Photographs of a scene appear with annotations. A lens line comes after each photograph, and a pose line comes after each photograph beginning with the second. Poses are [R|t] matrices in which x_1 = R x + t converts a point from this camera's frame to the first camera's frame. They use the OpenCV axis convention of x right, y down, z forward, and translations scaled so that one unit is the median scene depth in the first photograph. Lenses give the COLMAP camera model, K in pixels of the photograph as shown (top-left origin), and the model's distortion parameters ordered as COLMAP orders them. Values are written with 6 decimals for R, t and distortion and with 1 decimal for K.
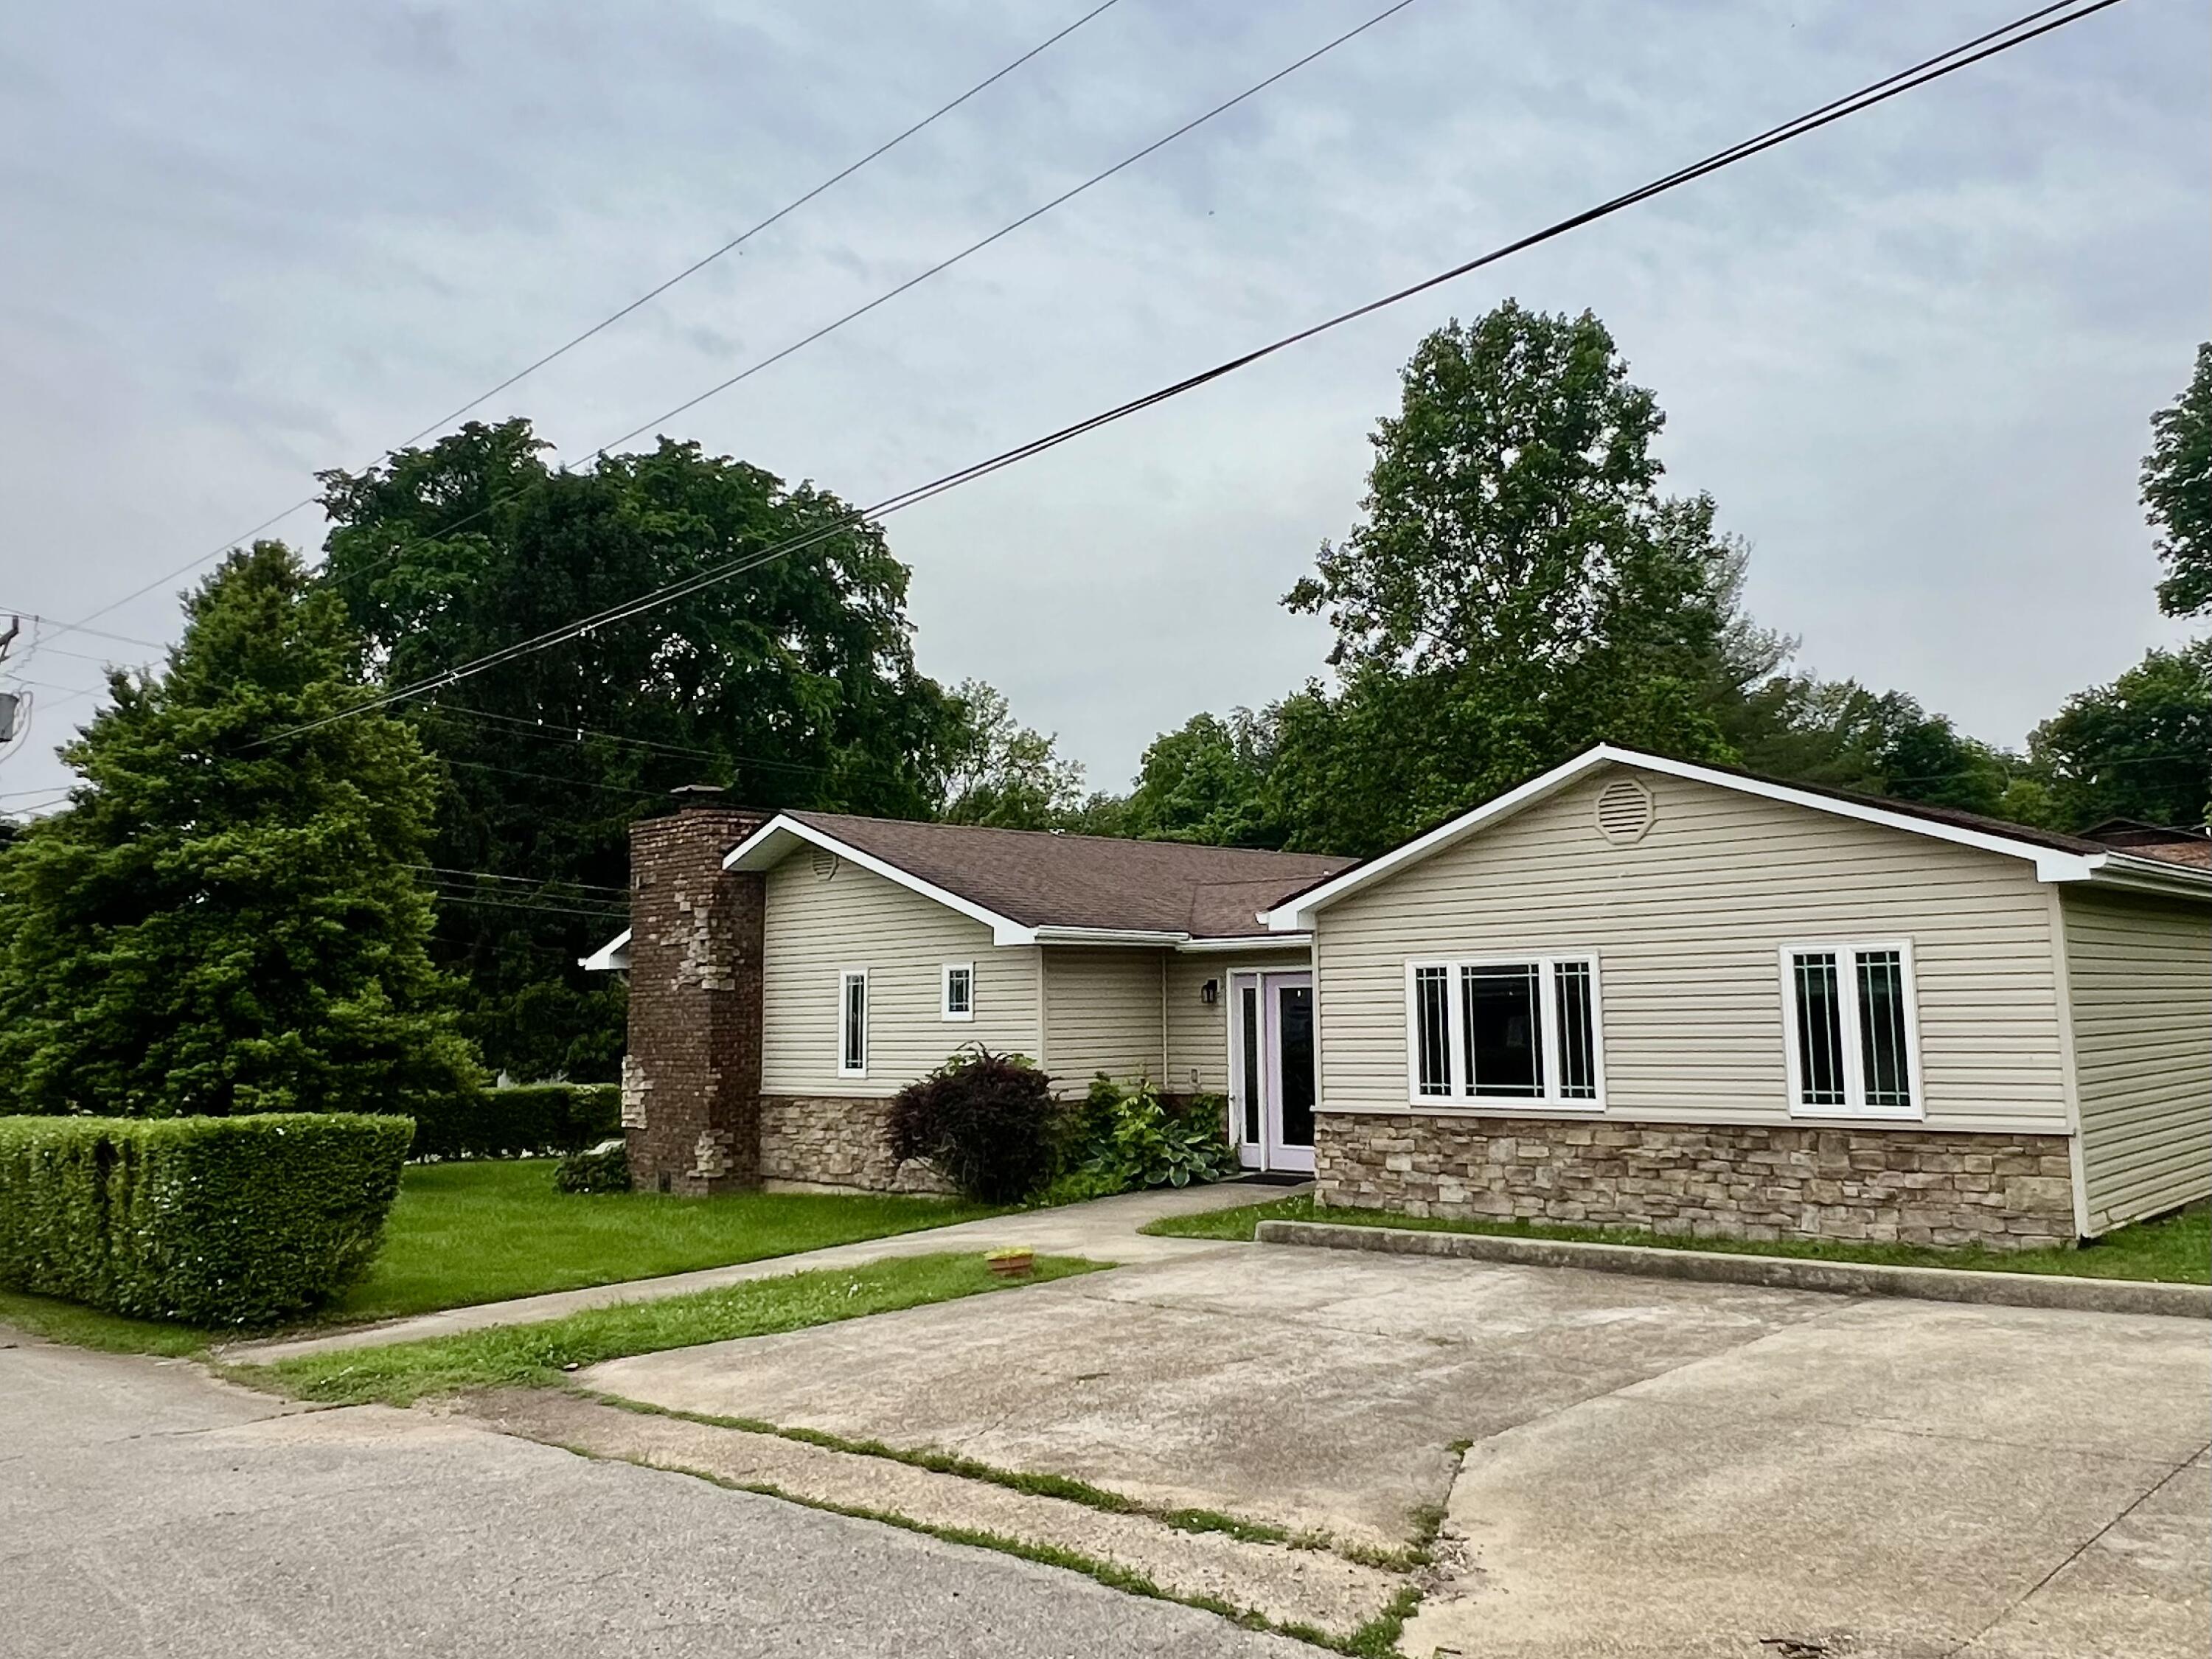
lens RADIAL K [[1751.6, 0, 1220.4], [0, 1751.6, 786.1], [0, 0, 1]] dist [0.000754, 0.001631]
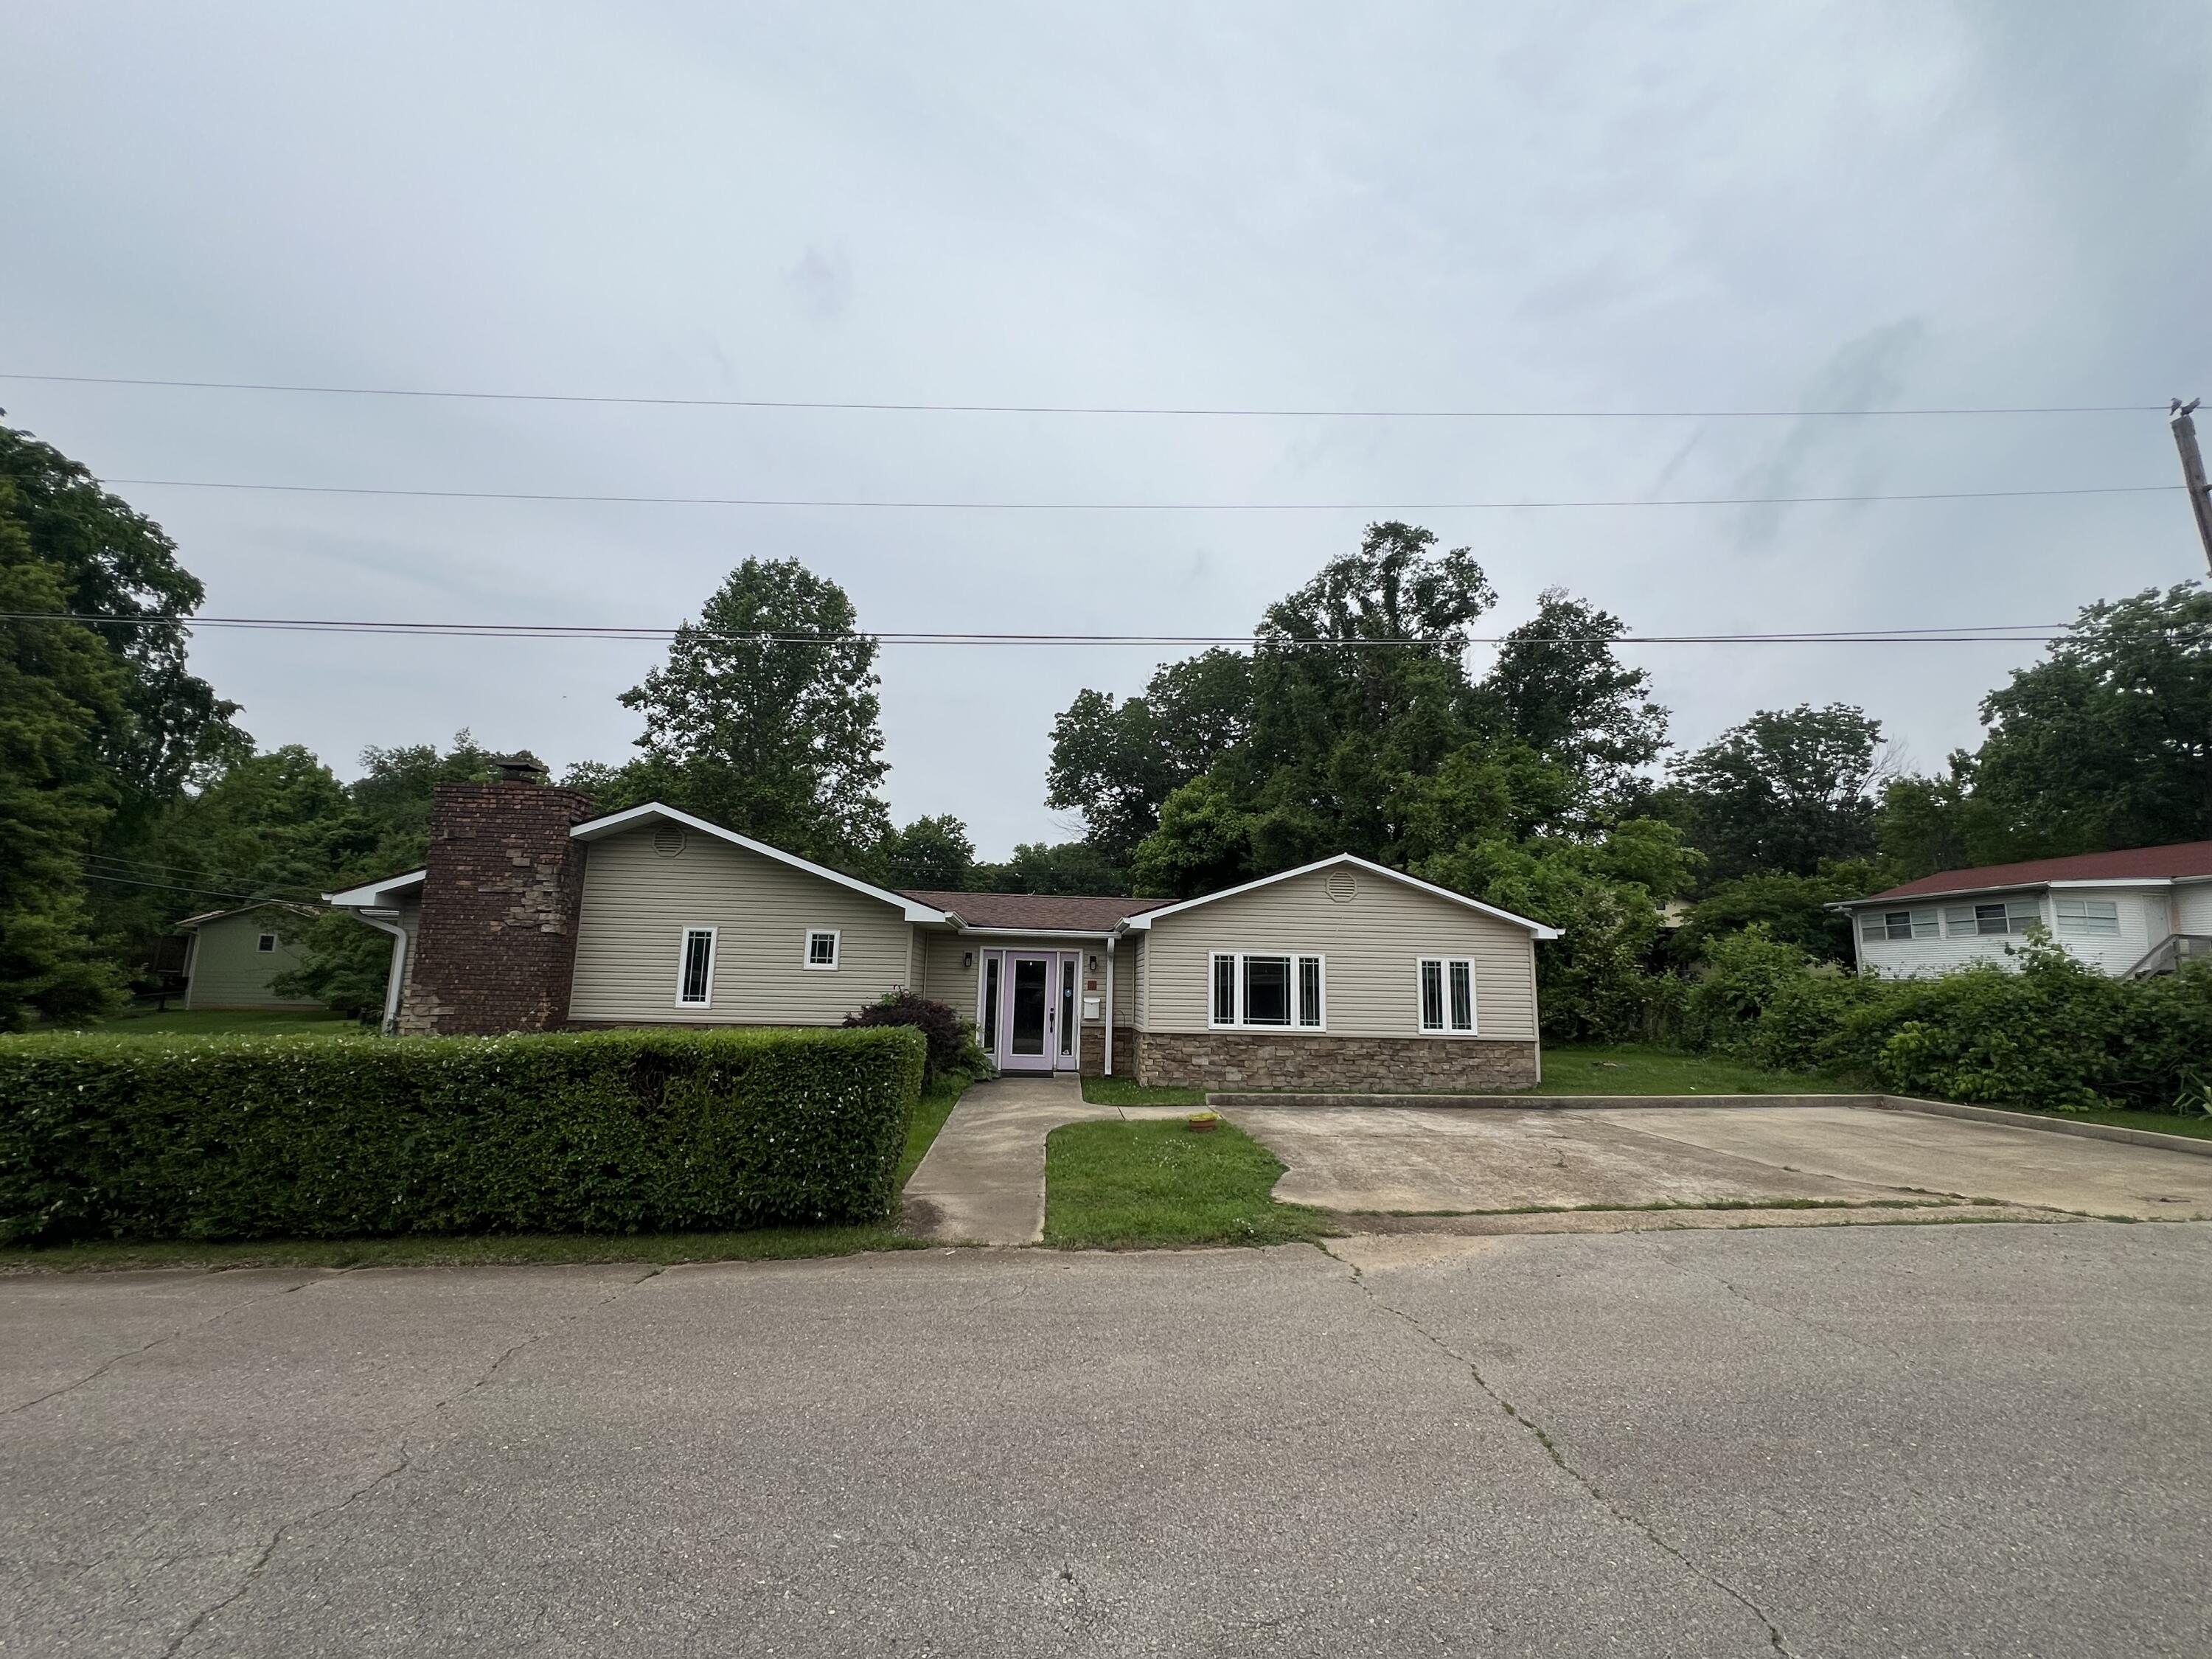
lens RADIAL K [[954.4, 0, 1113.4], [0, 954.4, 834.7], [0, 0, 1]] dist [-0.000484, 0.000023]
pose [[0.695491, 0.150546, 0.702587, -0.695828], [-0.128369, 0.988107, -0.084653, 0.077011], [-0.706975, -0.031315, 0.706544, 0.362545]]
